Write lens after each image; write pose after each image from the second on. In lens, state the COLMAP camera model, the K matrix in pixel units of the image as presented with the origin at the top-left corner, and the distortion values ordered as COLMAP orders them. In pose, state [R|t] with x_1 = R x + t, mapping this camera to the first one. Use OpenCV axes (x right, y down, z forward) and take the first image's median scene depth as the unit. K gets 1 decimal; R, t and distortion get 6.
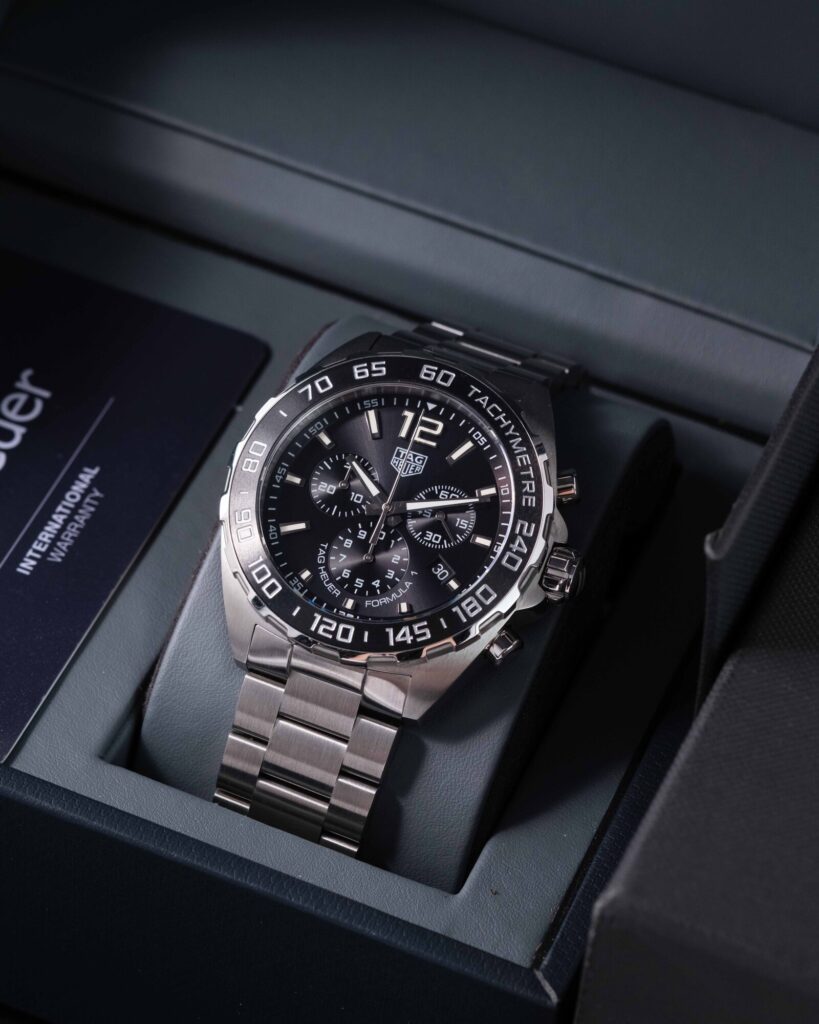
lens RADIAL K [[4181.0, 0, 407.6], [0, 4181.0, 509.4], [0, 0, 1]] dist [0.226985, 0.000000]
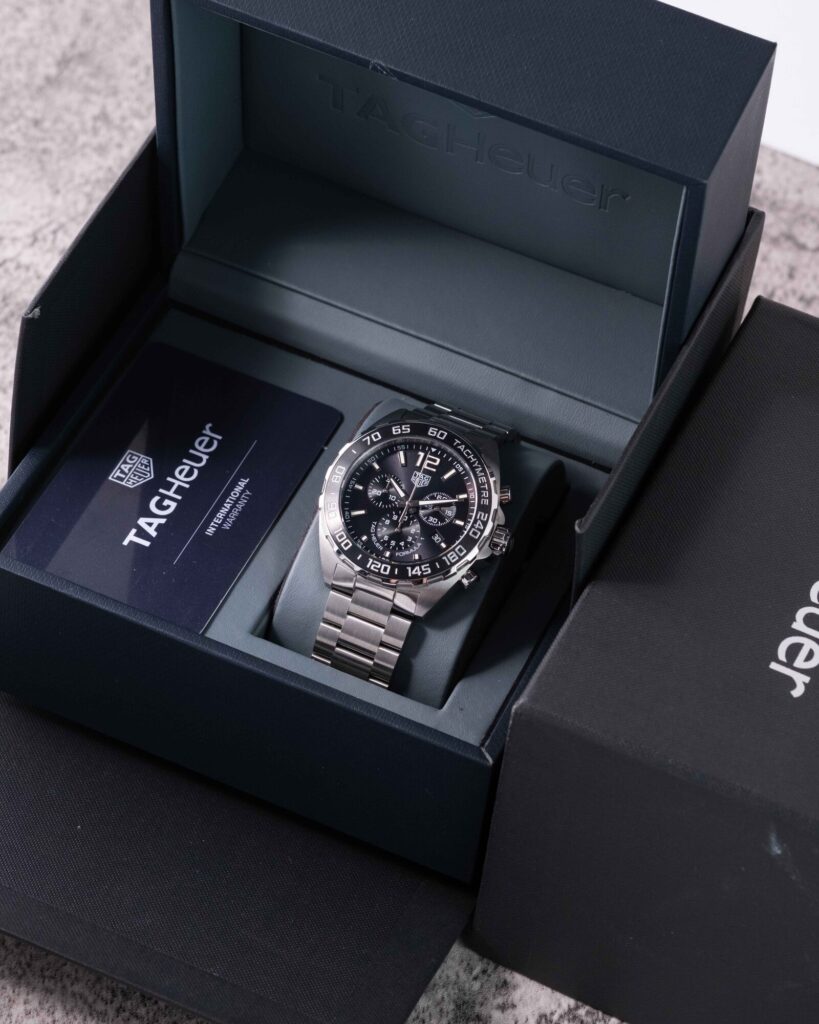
lens RADIAL K [[4181.0, 0, 408.7], [0, 4181.0, 512.5], [0, 0, 1]] dist [0.226985, 0.000000]
pose [[0.999623, 0.026189, 0.008230, -0.020172], [-0.026114, 0.999617, -0.009109, 0.020632], [-0.008466, 0.008891, 0.999925, -0.866195]]
